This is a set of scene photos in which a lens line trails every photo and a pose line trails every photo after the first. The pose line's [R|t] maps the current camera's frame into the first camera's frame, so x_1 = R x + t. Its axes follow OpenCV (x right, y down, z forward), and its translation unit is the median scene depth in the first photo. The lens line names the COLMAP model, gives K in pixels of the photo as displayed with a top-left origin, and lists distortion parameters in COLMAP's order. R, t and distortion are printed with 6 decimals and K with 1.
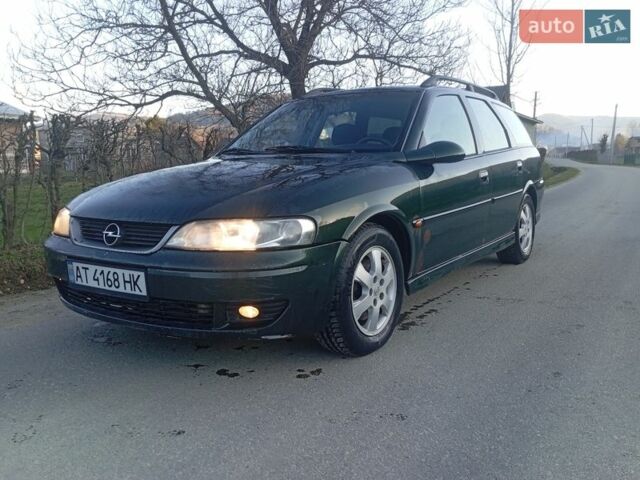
lens RADIAL K [[526.6, 0, 320.0], [0, 526.6, 240.0], [0, 0, 1]] dist [0.068292, -0.144215]
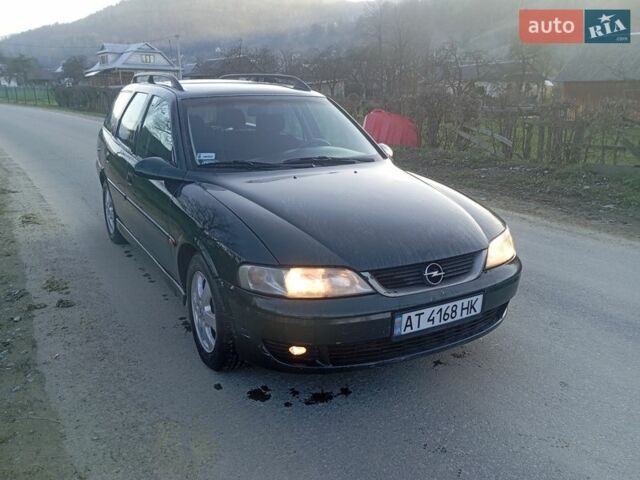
lens RADIAL K [[526.6, 0, 320.0], [0, 526.6, 240.0], [0, 0, 1]] dist [0.068292, -0.144215]
pose [[0.464140, -0.220978, 0.857755, -1.418682], [0.118980, 0.975158, 0.186842, -0.307577], [-0.877735, 0.015335, 0.478902, 0.709792]]
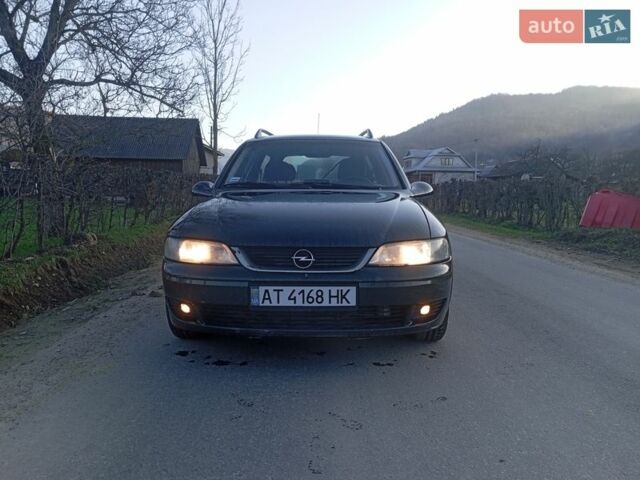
lens RADIAL K [[526.6, 0, 320.0], [0, 526.6, 240.0], [0, 0, 1]] dist [0.068292, -0.144215]
pose [[0.839011, -0.031749, 0.543188, -1.015393], [0.060226, 0.997581, -0.034718, -0.009889], [-0.540772, 0.061843, 0.838893, -0.000181]]
